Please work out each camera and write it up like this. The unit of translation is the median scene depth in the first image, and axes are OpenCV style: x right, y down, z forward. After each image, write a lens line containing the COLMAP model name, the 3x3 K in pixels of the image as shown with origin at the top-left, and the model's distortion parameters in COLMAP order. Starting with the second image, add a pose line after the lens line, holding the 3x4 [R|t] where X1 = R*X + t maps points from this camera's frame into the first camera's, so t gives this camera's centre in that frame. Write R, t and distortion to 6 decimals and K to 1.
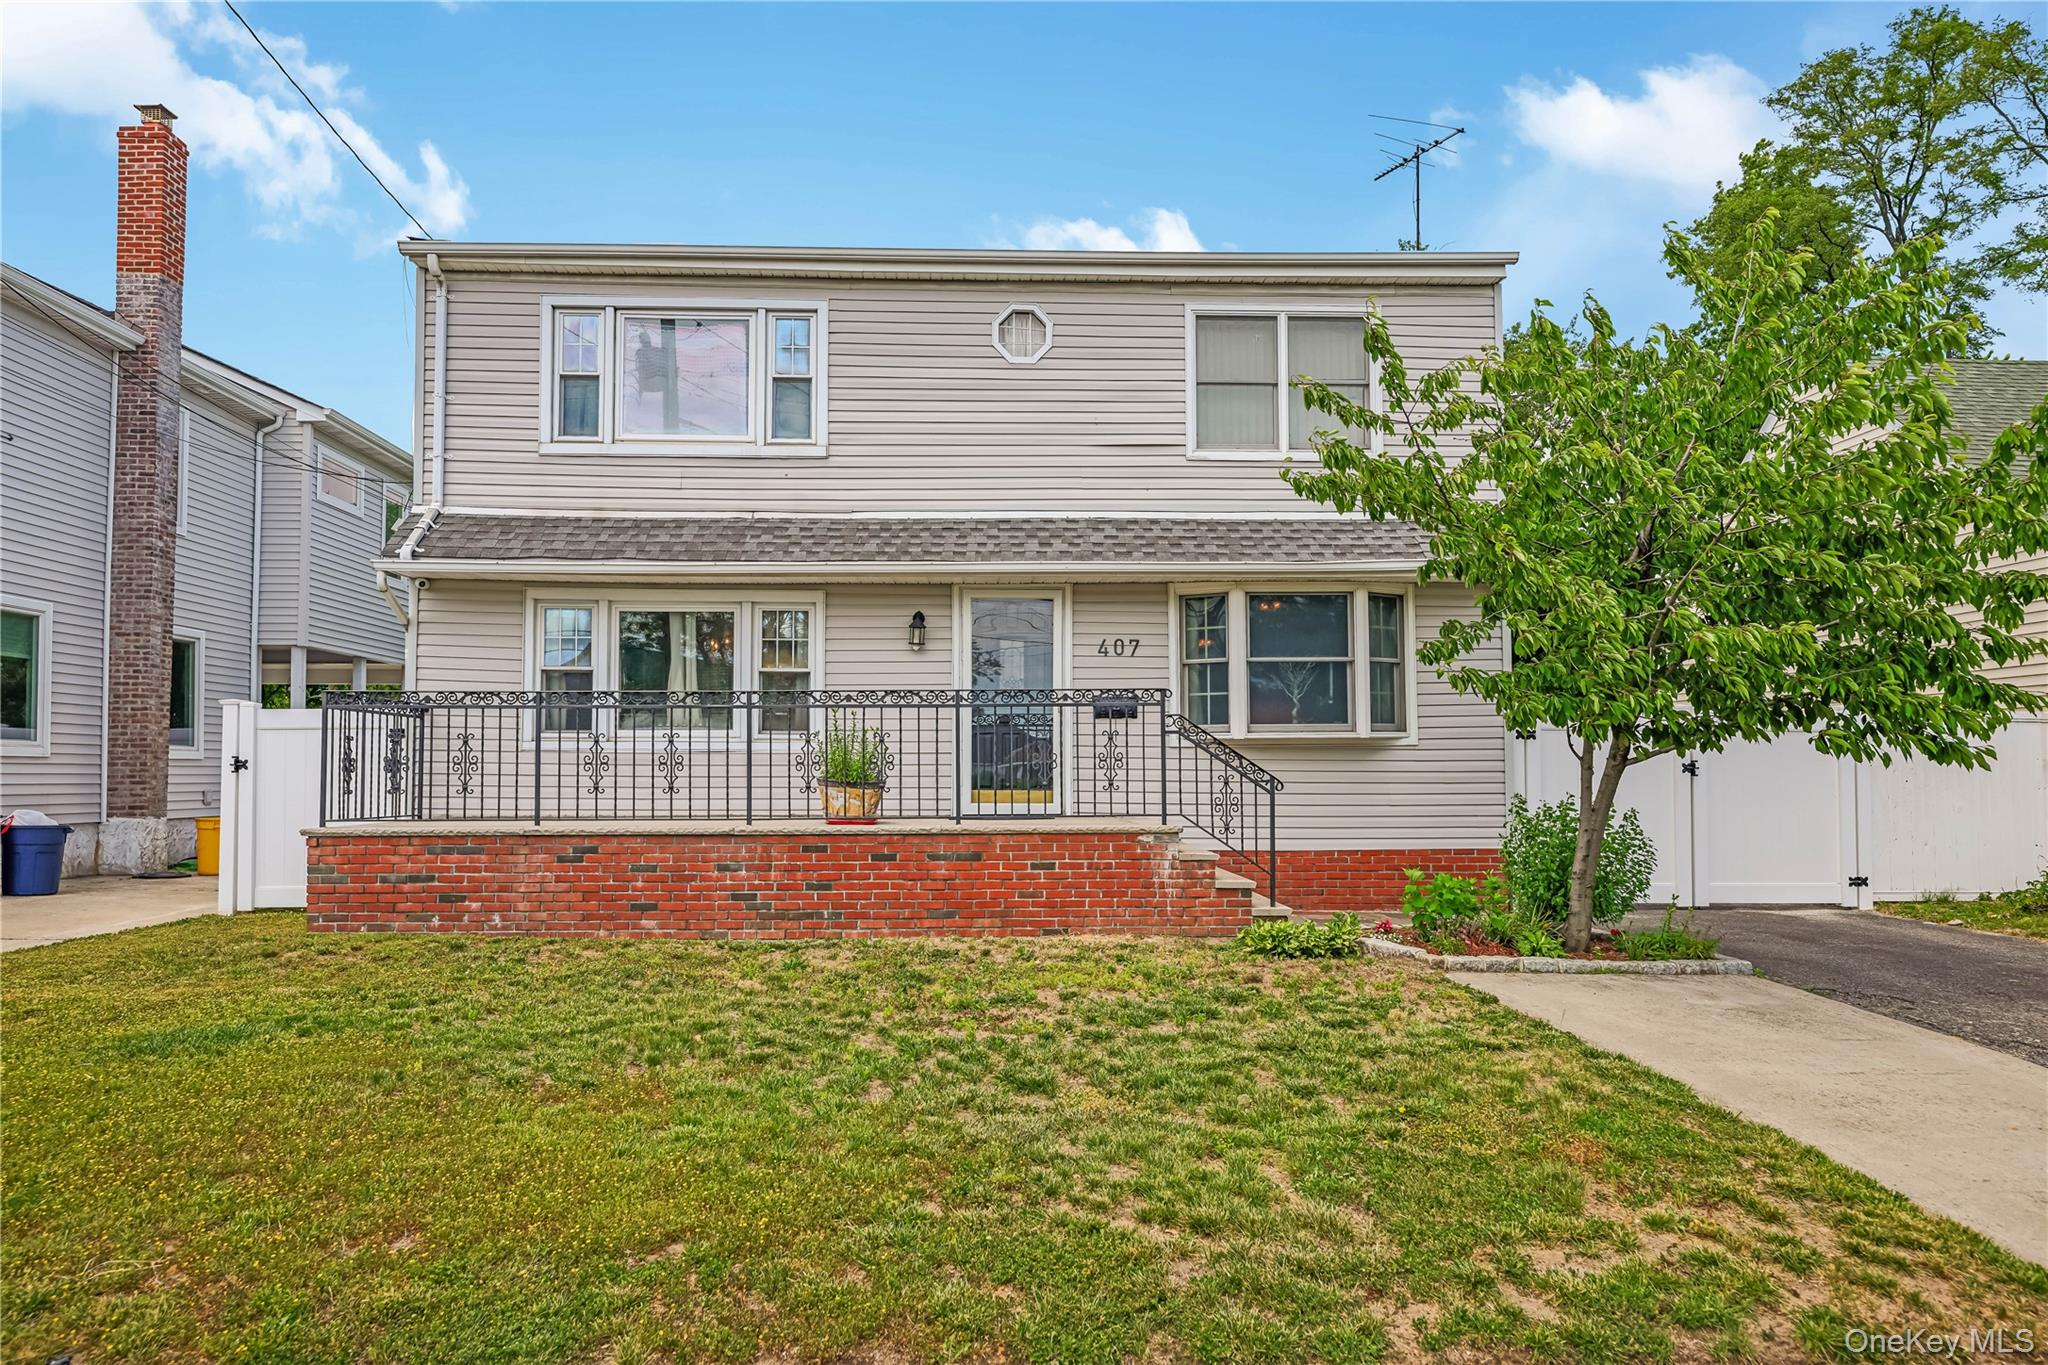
lens RADIAL K [[1251.2, 0, 990.2], [0, 1251.2, 725.2], [0, 0, 1]] dist [0.000977, -0.001852]
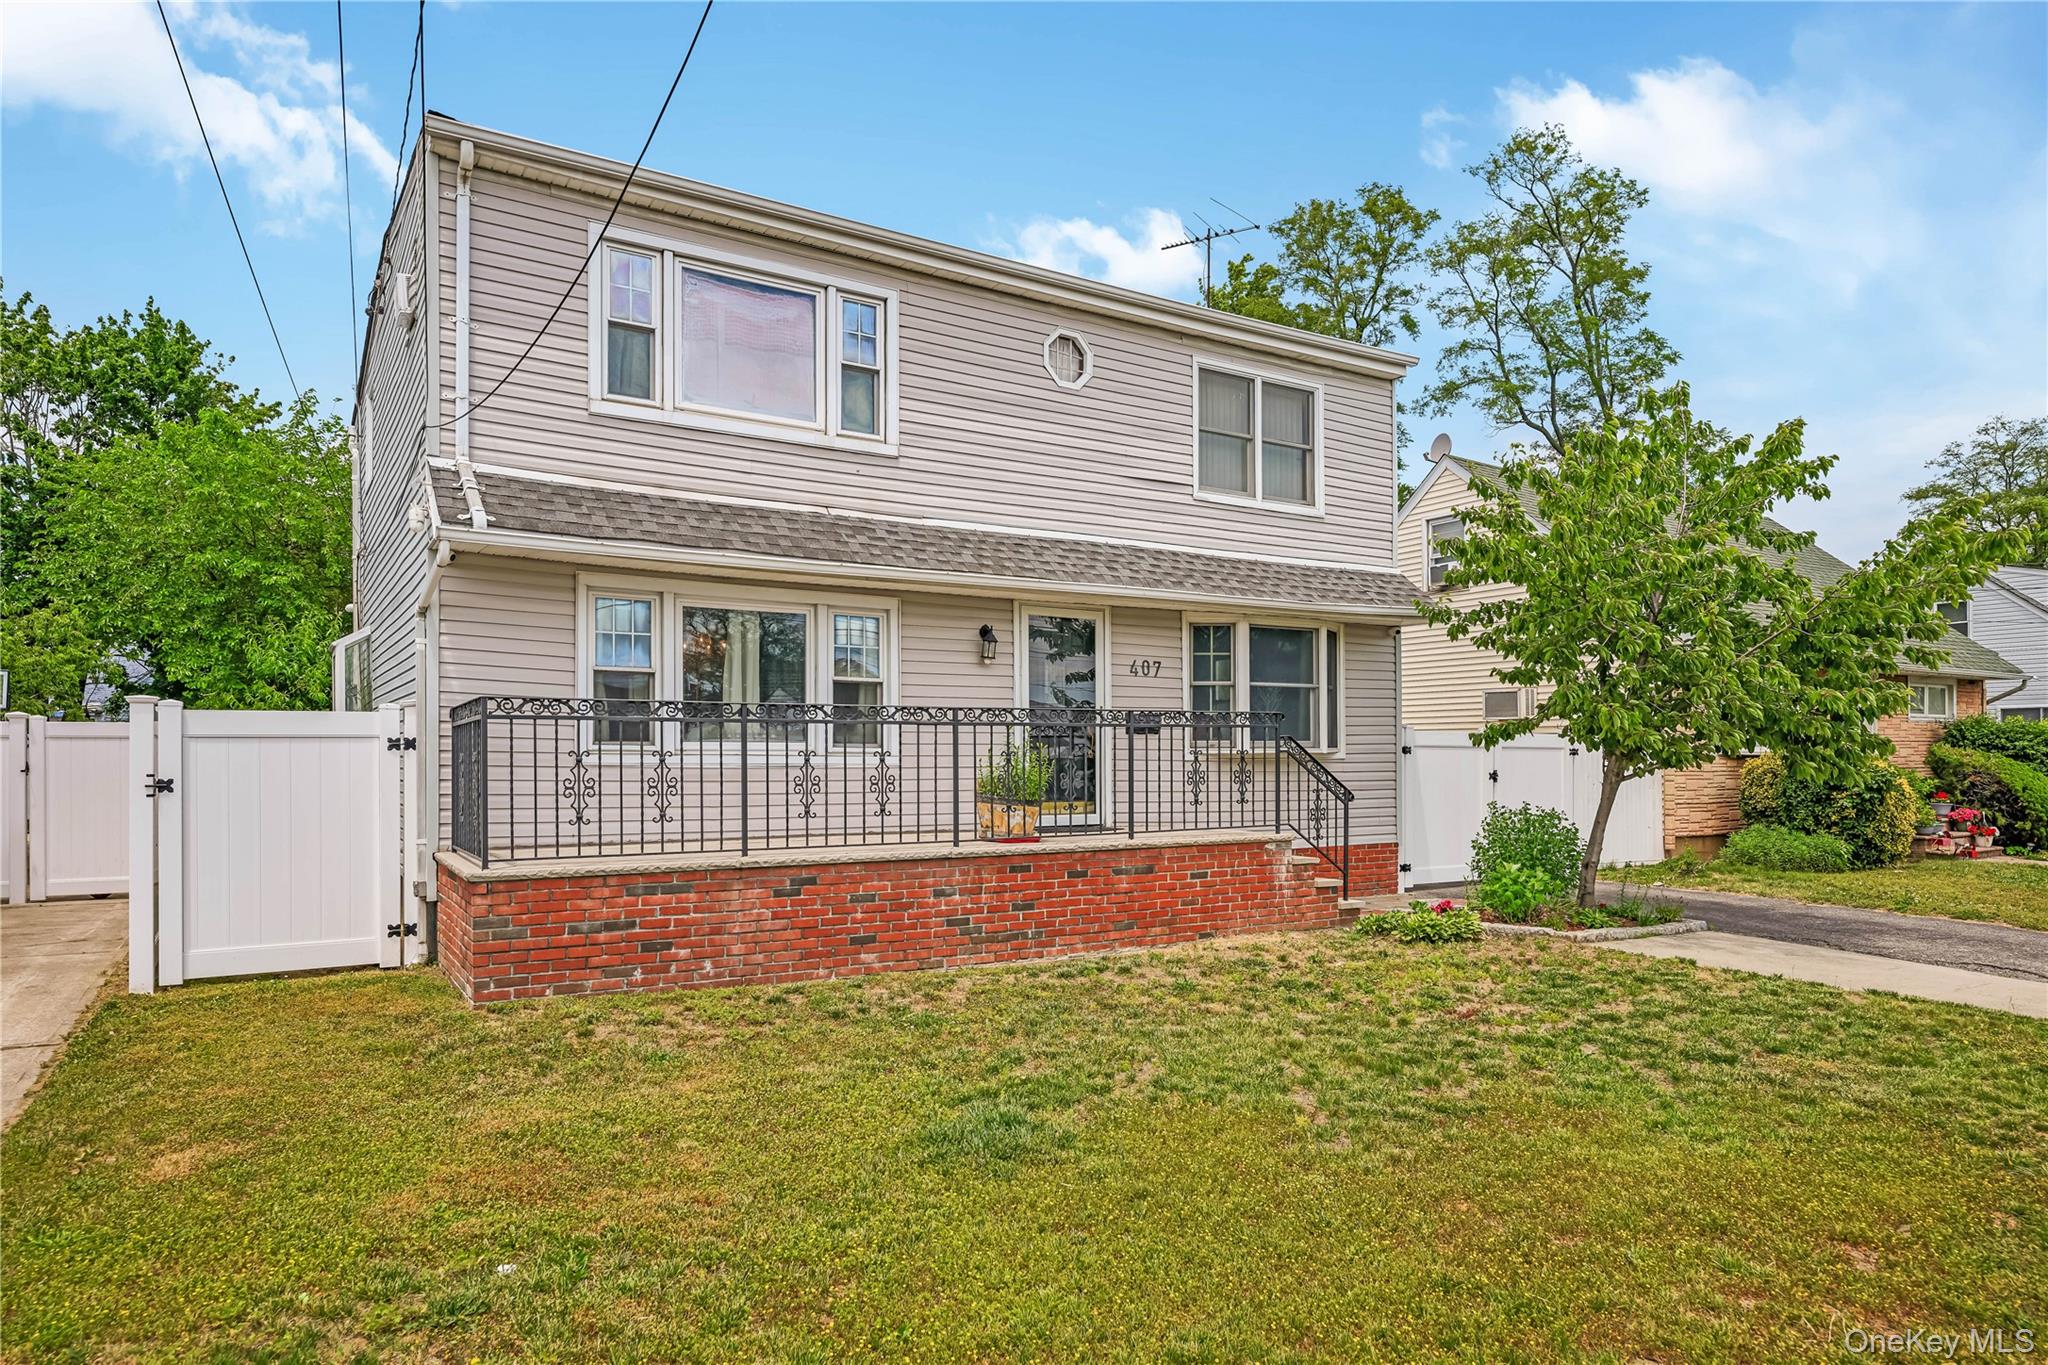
lens RADIAL K [[1248.7, 0, 1006.3], [0, 1248.7, 754.6], [0, 0, 1]] dist [-0.002578, 0.000690]
pose [[0.864424, 0.001253, 0.502762, -0.543397], [-0.015963, 0.999561, 0.024955, -0.013179], [-0.502510, -0.029597, 0.864064, 0.131945]]
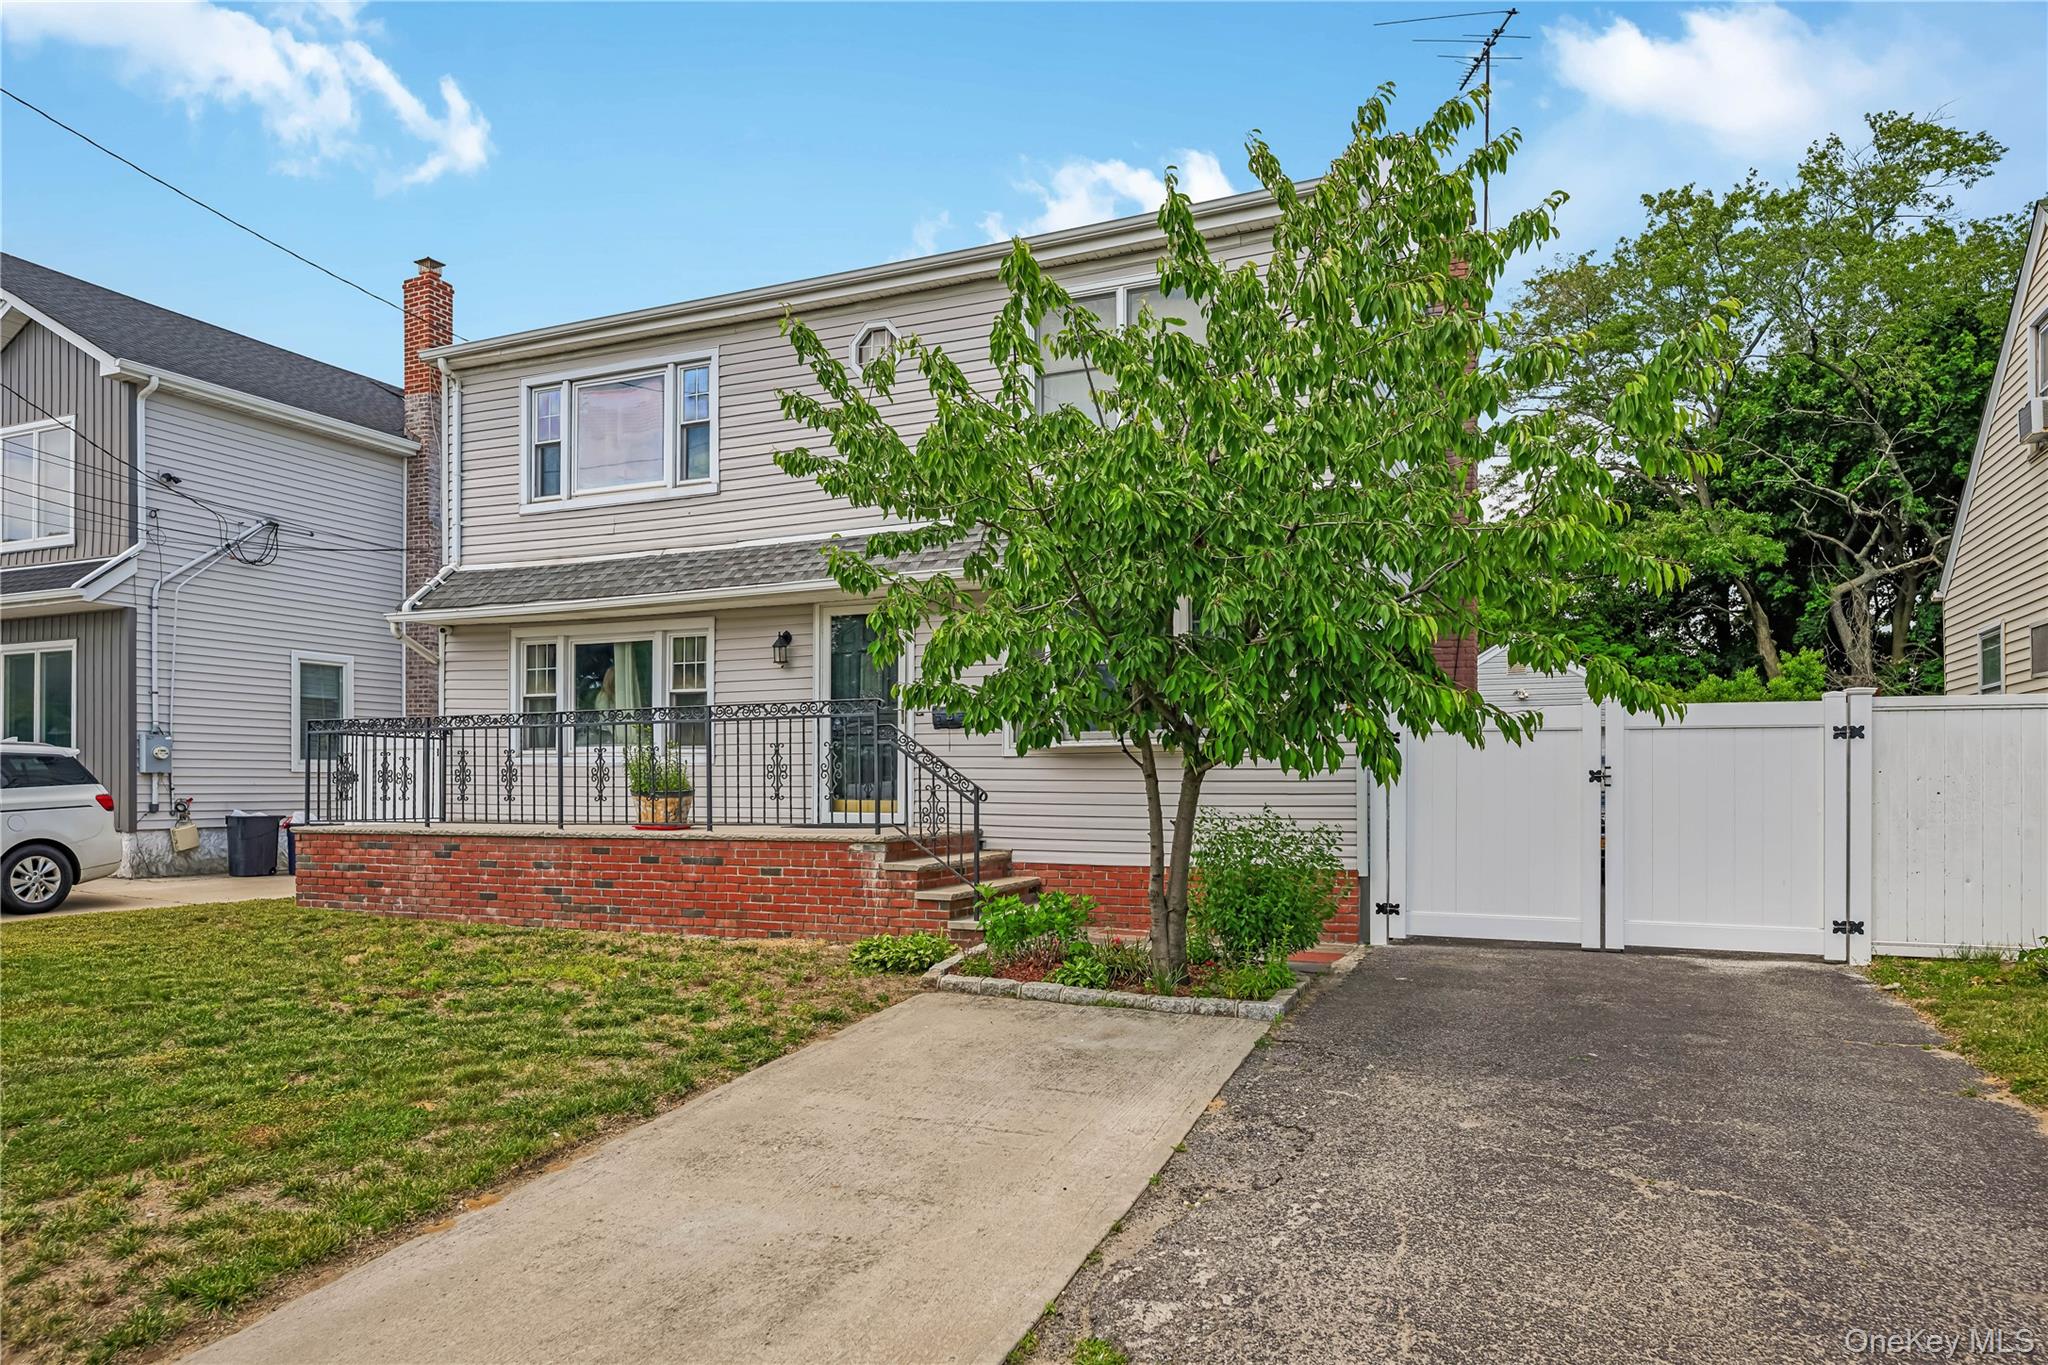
lens RADIAL K [[1251.2, 0, 1010.8], [0, 1251.2, 776.3], [0, 0, 1]] dist [0.000977, -0.001852]
pose [[0.906771, -0.003522, -0.421608, 0.563392], [0.016517, 0.999494, 0.027174, 0.006237], [0.421299, -0.031605, 0.906371, 0.115853]]
